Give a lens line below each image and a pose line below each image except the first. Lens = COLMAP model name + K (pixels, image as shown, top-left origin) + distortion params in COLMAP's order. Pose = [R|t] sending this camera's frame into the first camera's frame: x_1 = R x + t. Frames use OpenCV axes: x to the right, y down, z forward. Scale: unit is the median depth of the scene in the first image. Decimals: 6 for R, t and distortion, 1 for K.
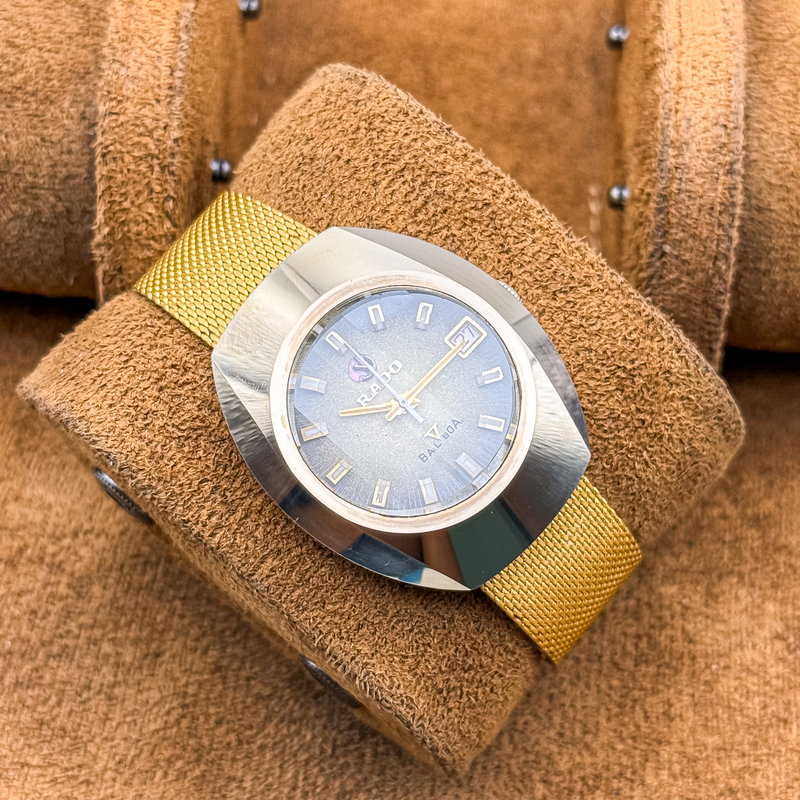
lens RADIAL K [[1882.6, 0, 400.0], [0, 1882.6, 400.0], [0, 0, 1]] dist [0.037838, 0.620713]
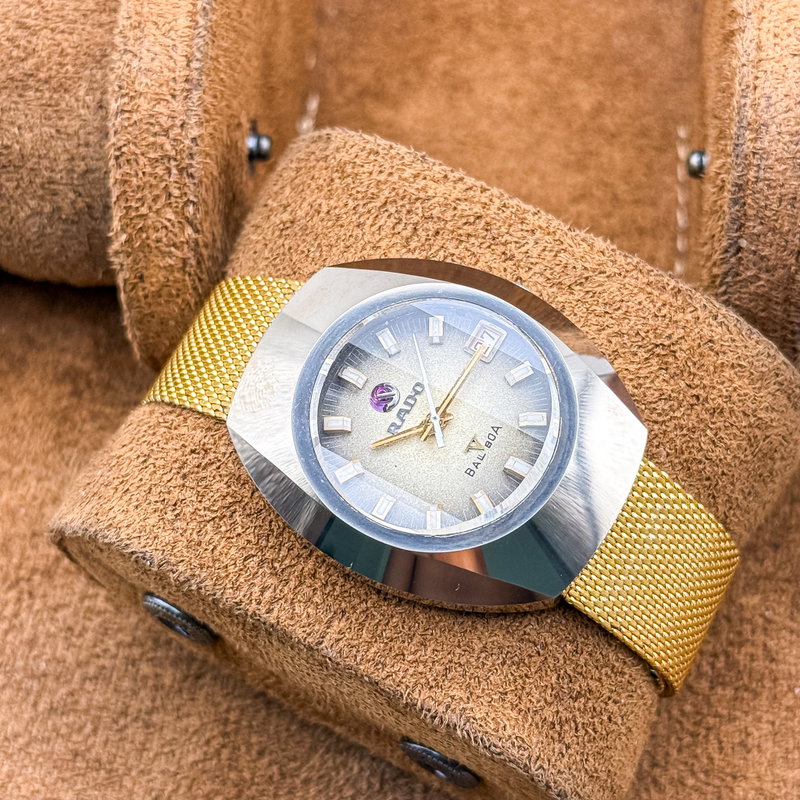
lens RADIAL K [[1882.6, 0, 400.0], [0, 1882.6, 400.0], [0, 0, 1]] dist [0.037838, 0.620713]
pose [[0.996269, -0.006911, -0.086026, 0.055288], [0.016309, 0.993904, 0.109038, -0.105788], [0.084748, -0.110034, 0.990308, 0.089035]]
